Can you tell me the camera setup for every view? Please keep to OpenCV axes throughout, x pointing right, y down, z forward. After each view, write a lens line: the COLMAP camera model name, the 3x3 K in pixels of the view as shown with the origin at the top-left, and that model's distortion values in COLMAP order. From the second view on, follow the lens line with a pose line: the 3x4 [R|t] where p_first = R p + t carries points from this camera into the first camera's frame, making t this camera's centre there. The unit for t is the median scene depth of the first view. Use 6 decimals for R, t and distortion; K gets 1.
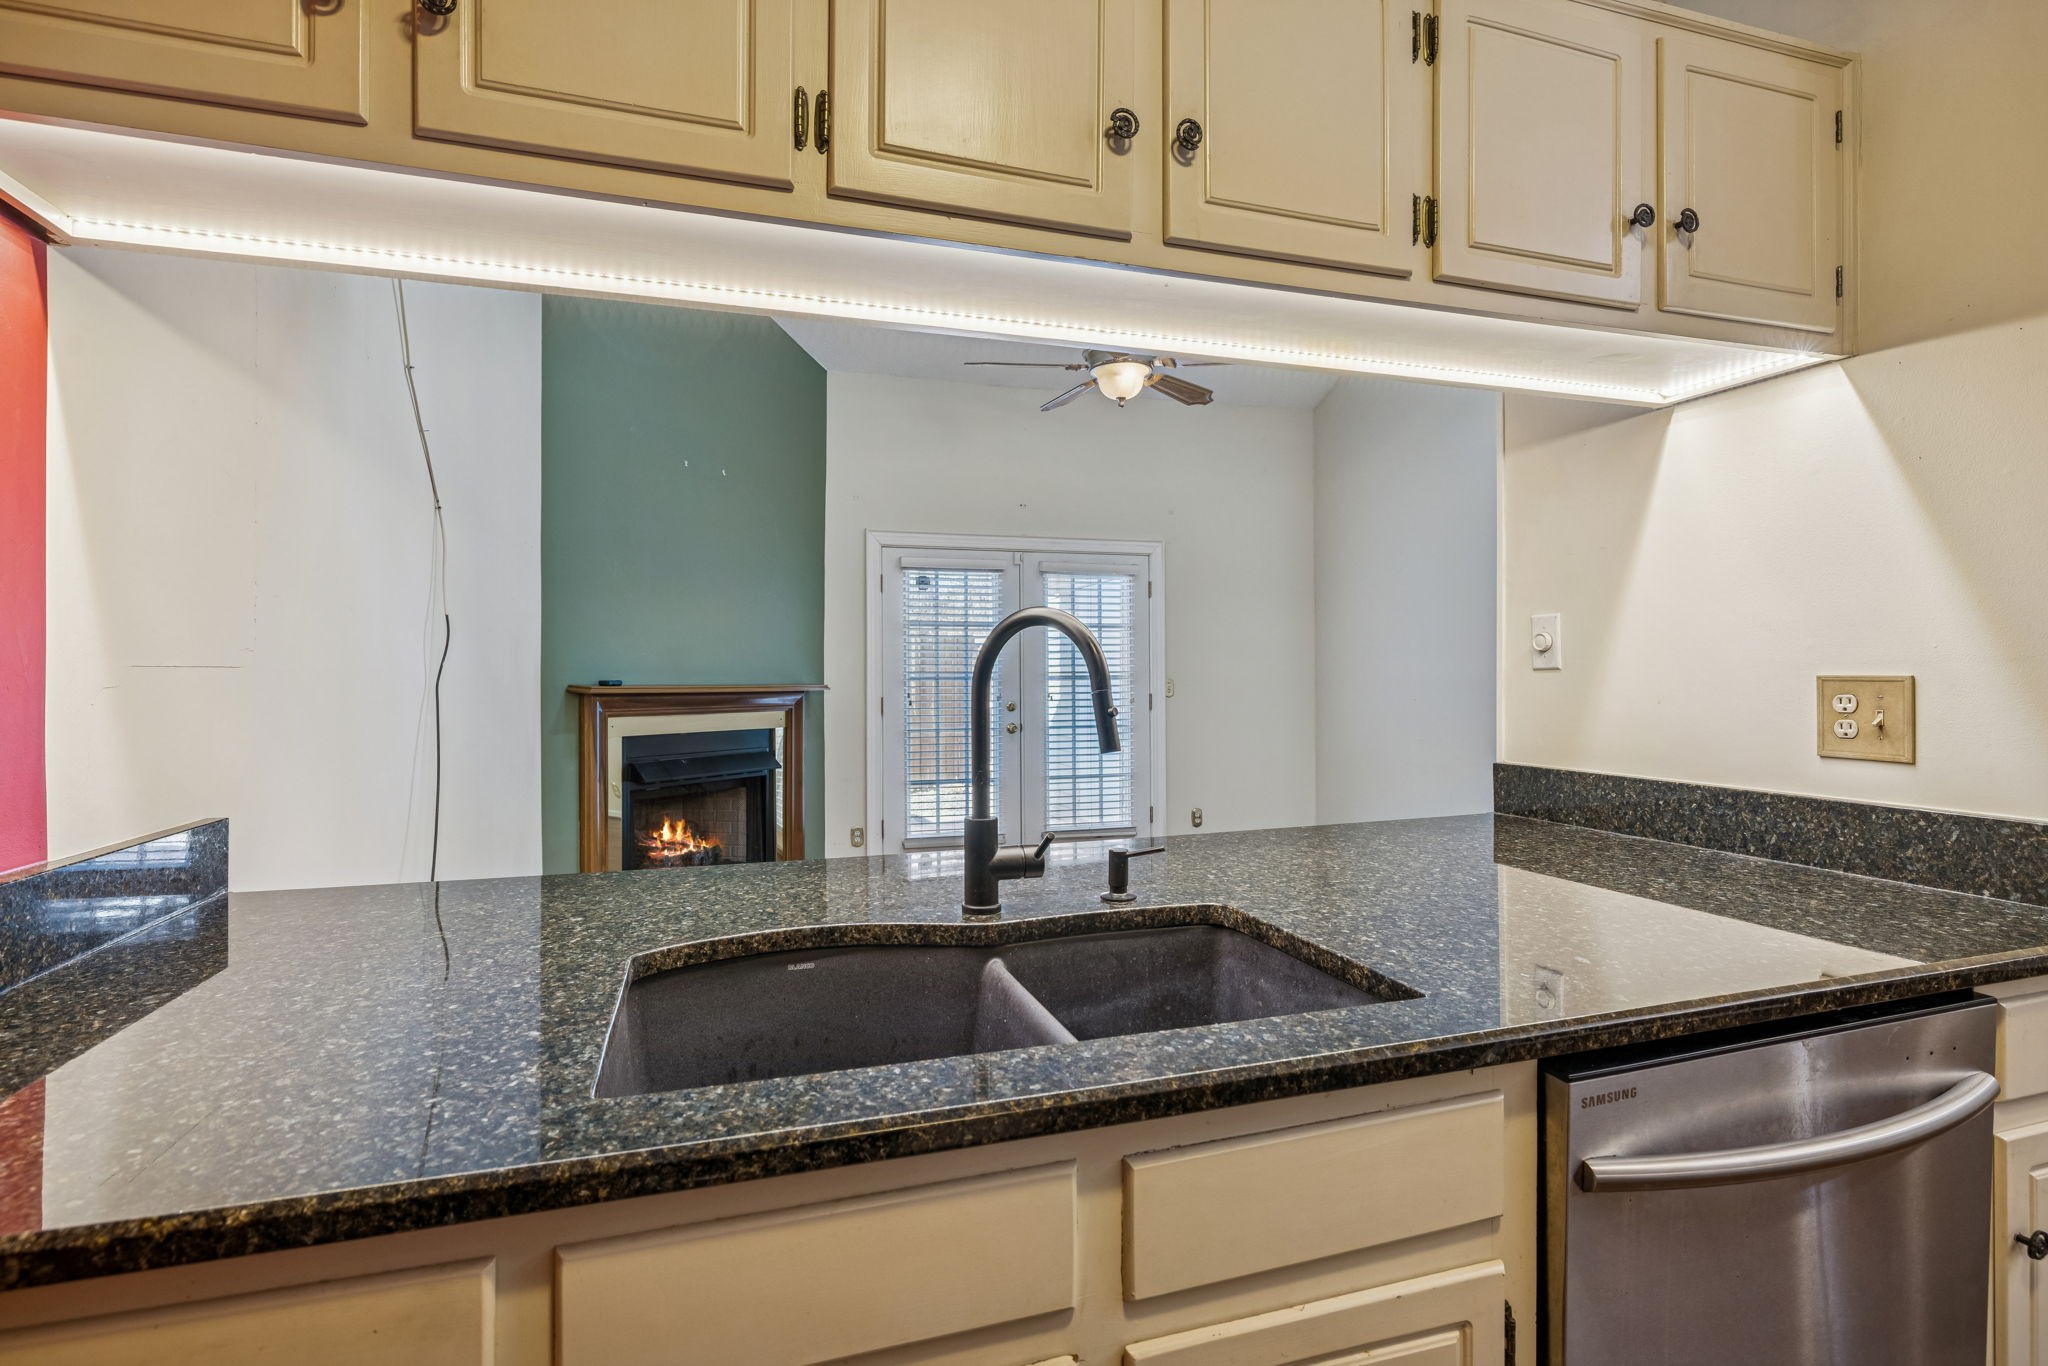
lens RADIAL K [[983.6, 0, 1037.2], [0, 983.6, 678.3], [0, 0, 1]] dist [-0.009275, 0.000777]
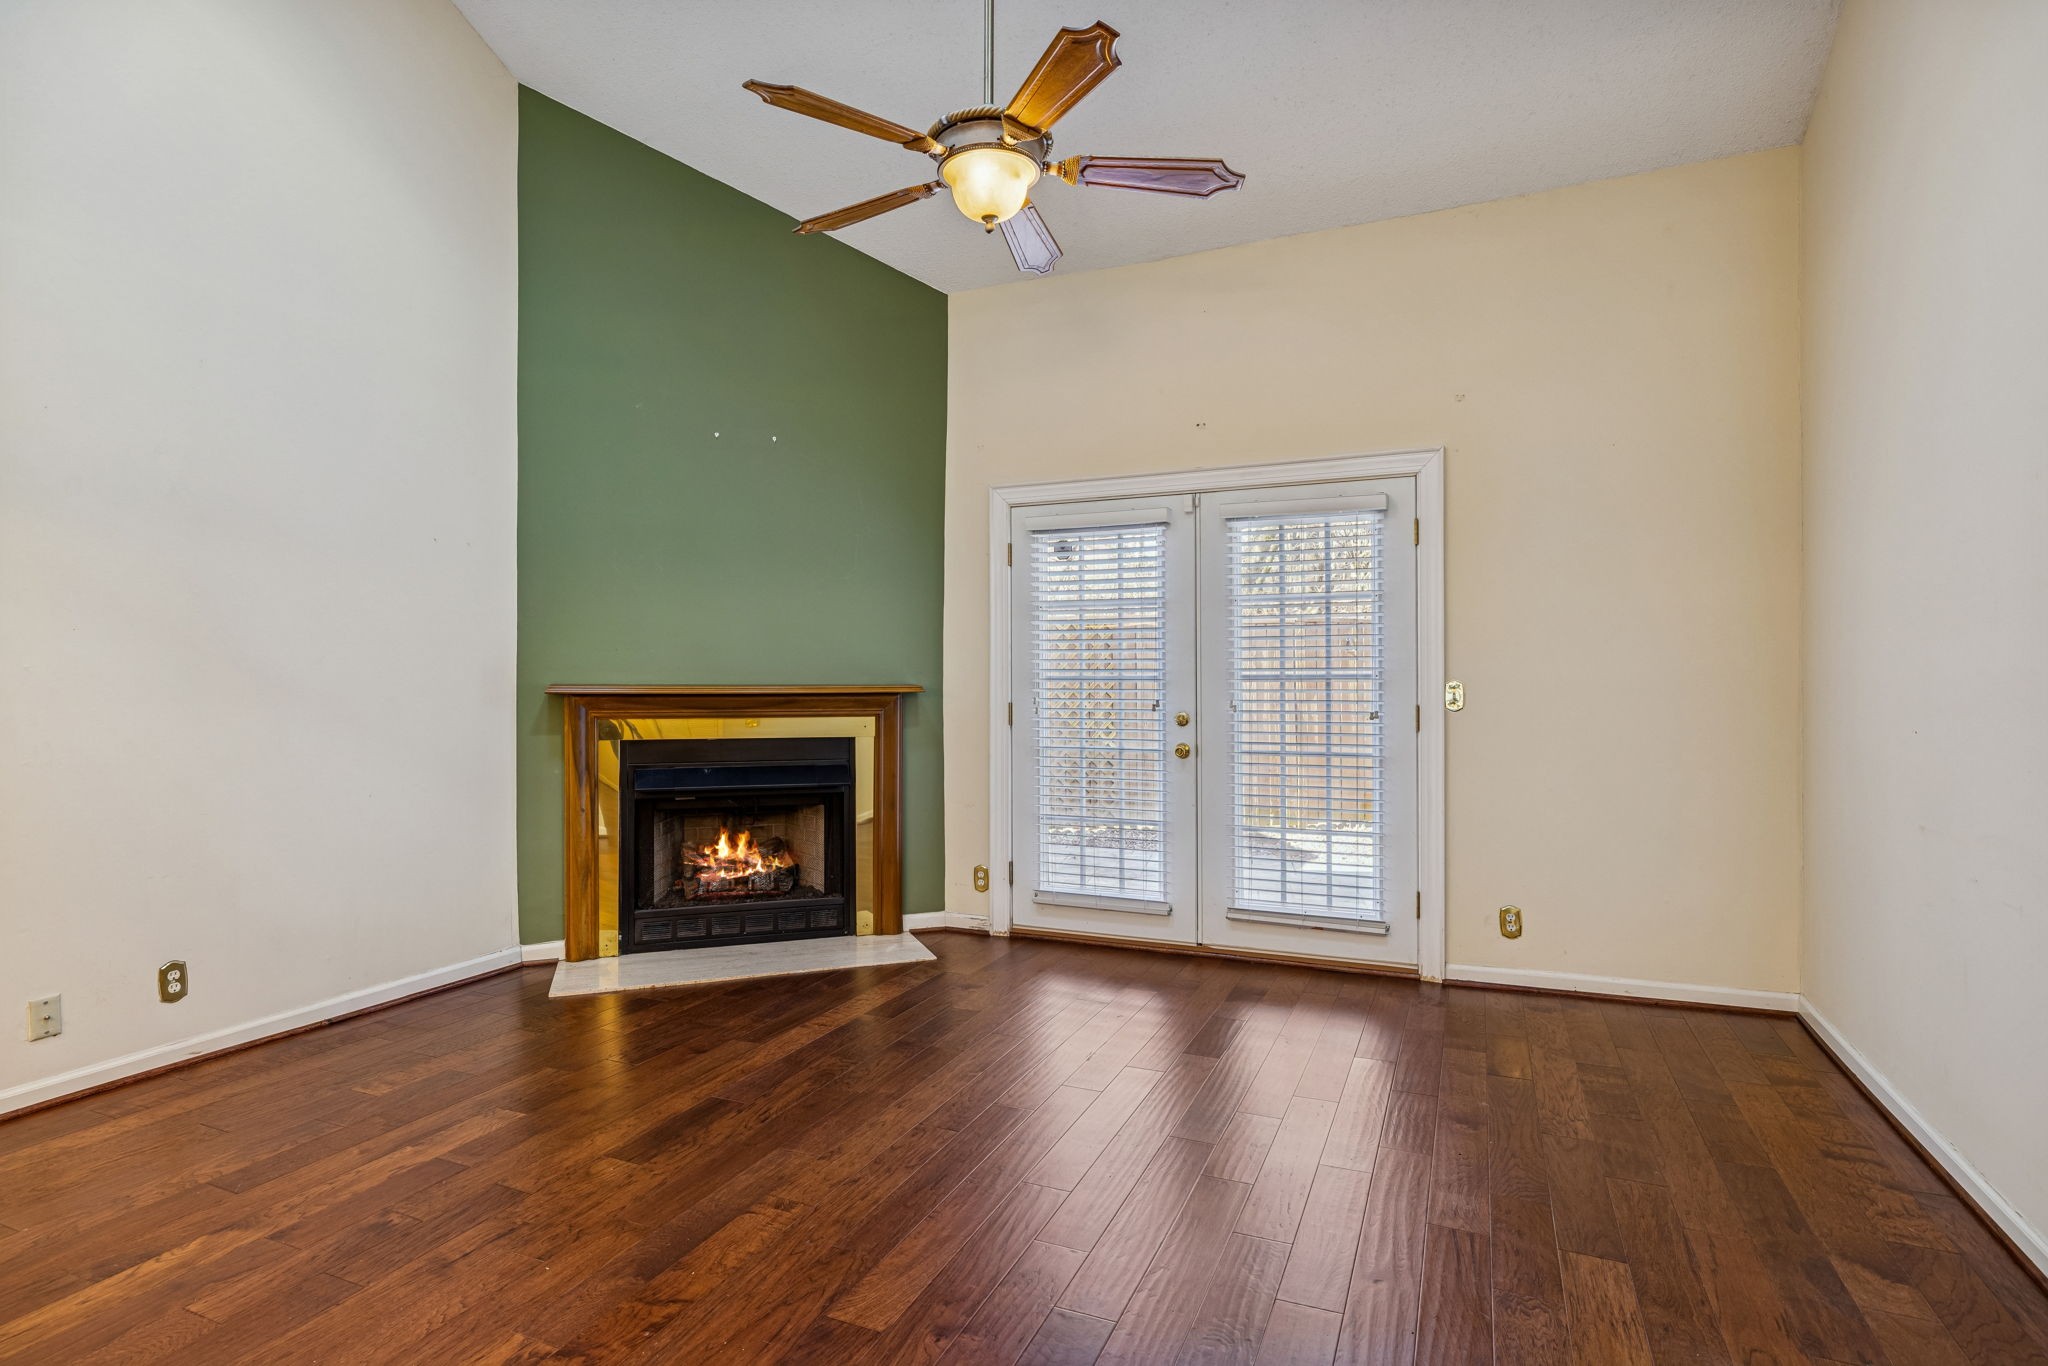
lens RADIAL K [[1045.9, 0, 1027.4], [0, 1045.9, 680.6], [0, 0, 1]] dist [-0.003155, -0.000231]
pose [[0.744164, 0.006379, -0.667966, 0.438986], [-0.001702, 0.999969, 0.007652, -0.004441], [0.667995, -0.004558, 0.744152, 0.437982]]
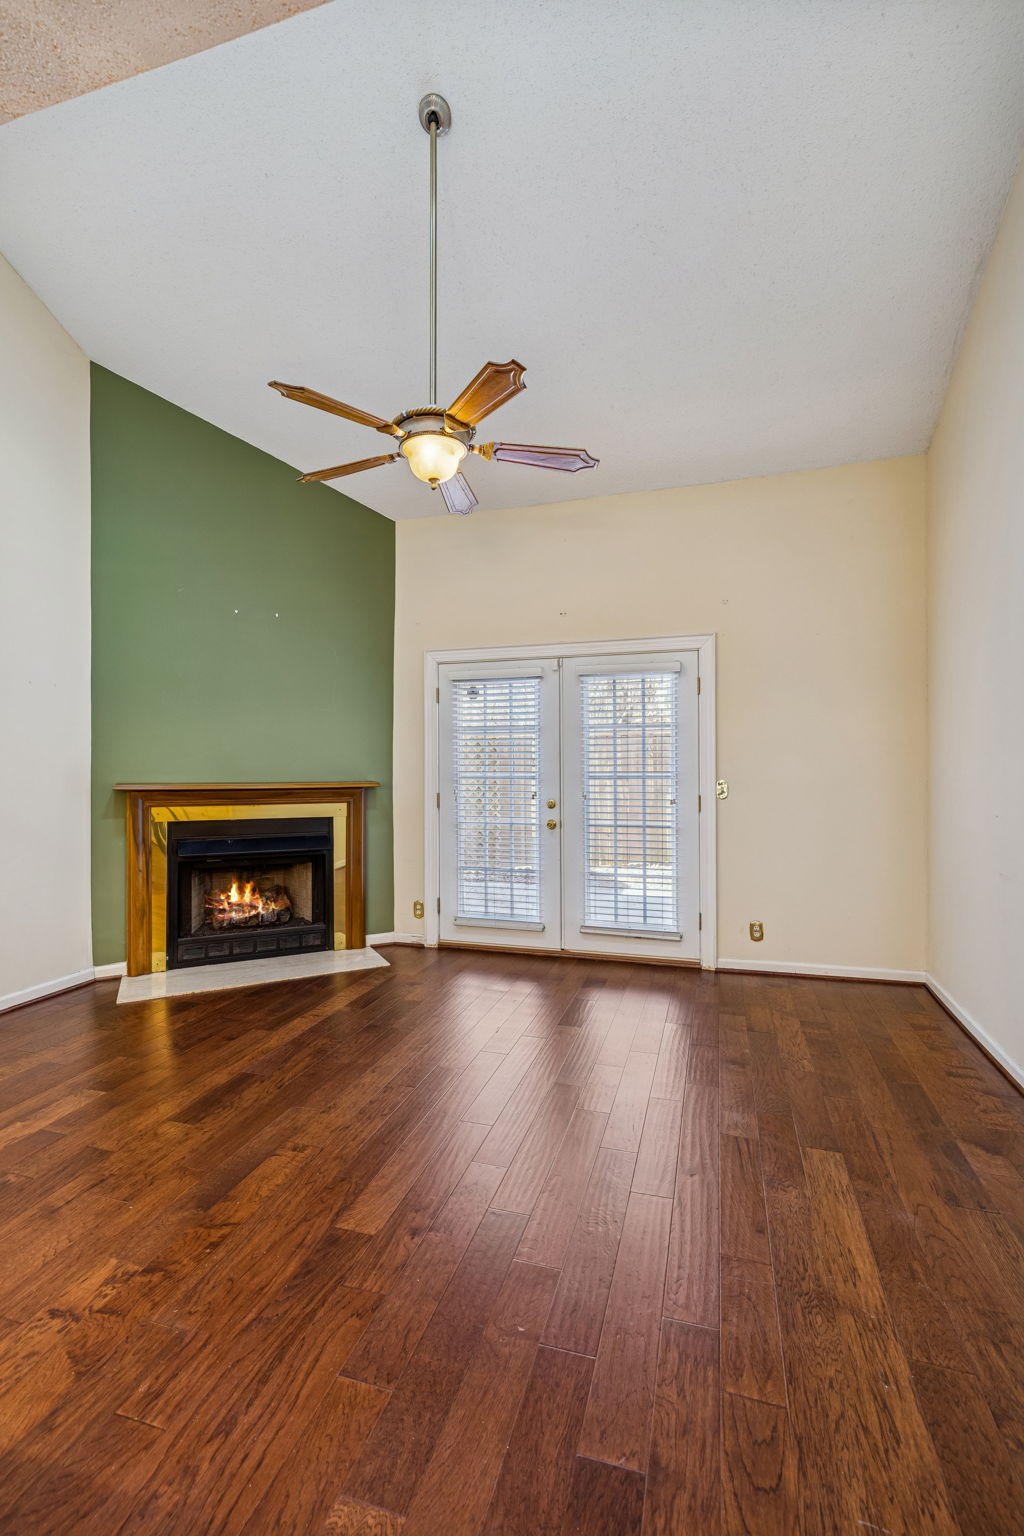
lens RADIAL K [[684.5, 0, 516.7], [0, 684.5, 766.3], [0, 0, 1]] dist [0.006298, -0.000399]
pose [[0.817748, 0.004705, -0.575557, 0.423922], [-0.001483, 0.999980, 0.006068, -0.018933], [0.575575, -0.004108, 0.817739, 0.427341]]
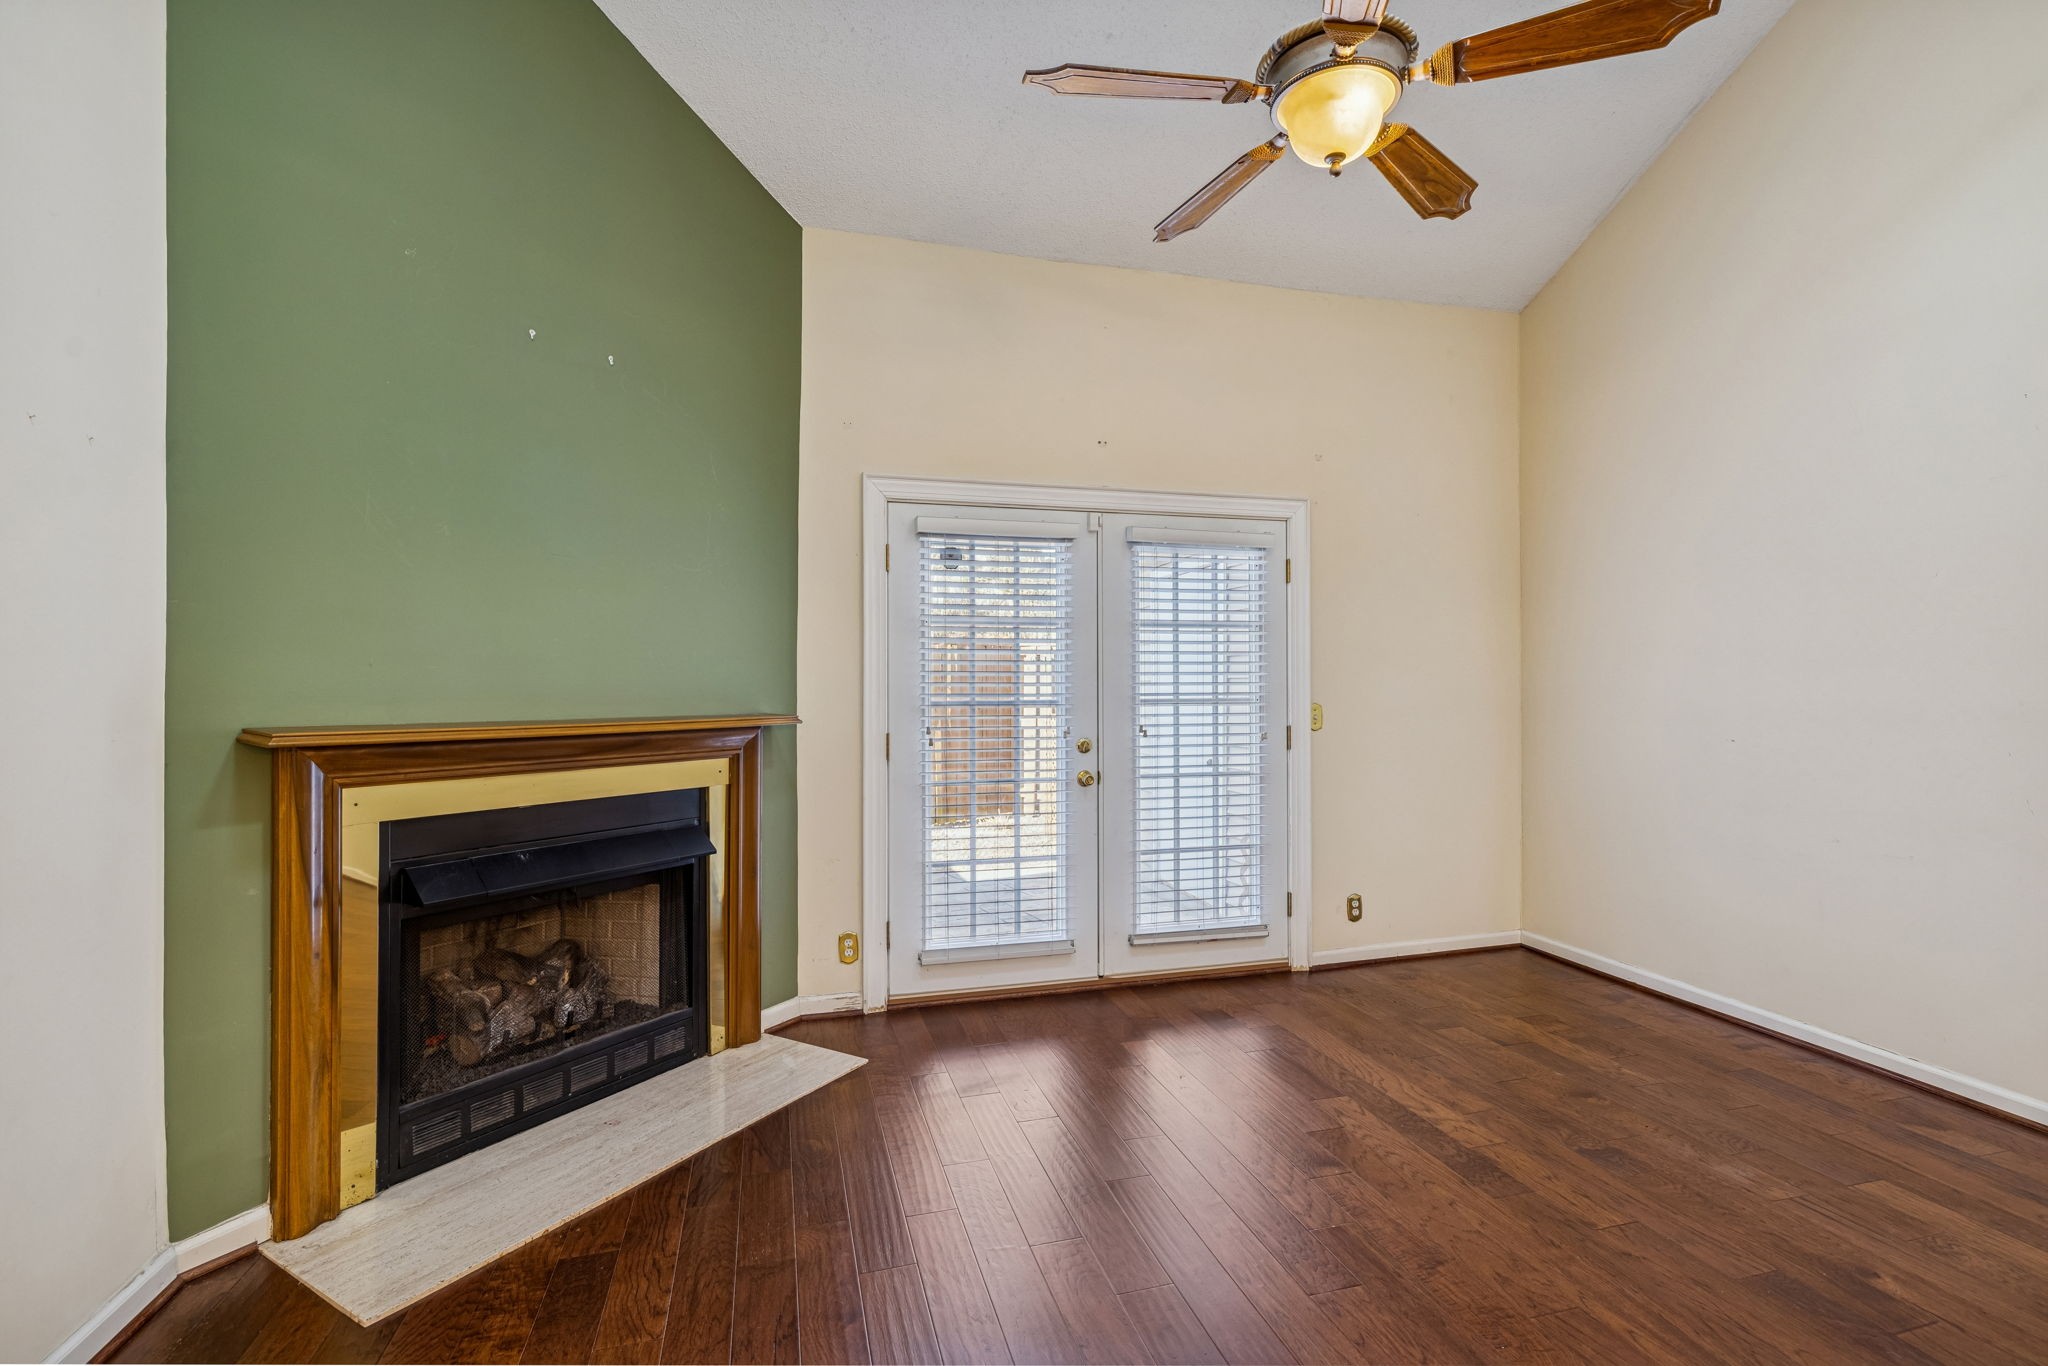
lens RADIAL K [[929.9, 0, 1036.4], [0, 929.9, 685.5], [0, 0, 1]] dist [-0.009240, 0.003039]
pose [[0.999044, 0.003077, -0.043603, -0.036002], [-0.003082, 0.999995, -0.000036, -0.013410], [0.043603, 0.000170, 0.999049, 0.428738]]
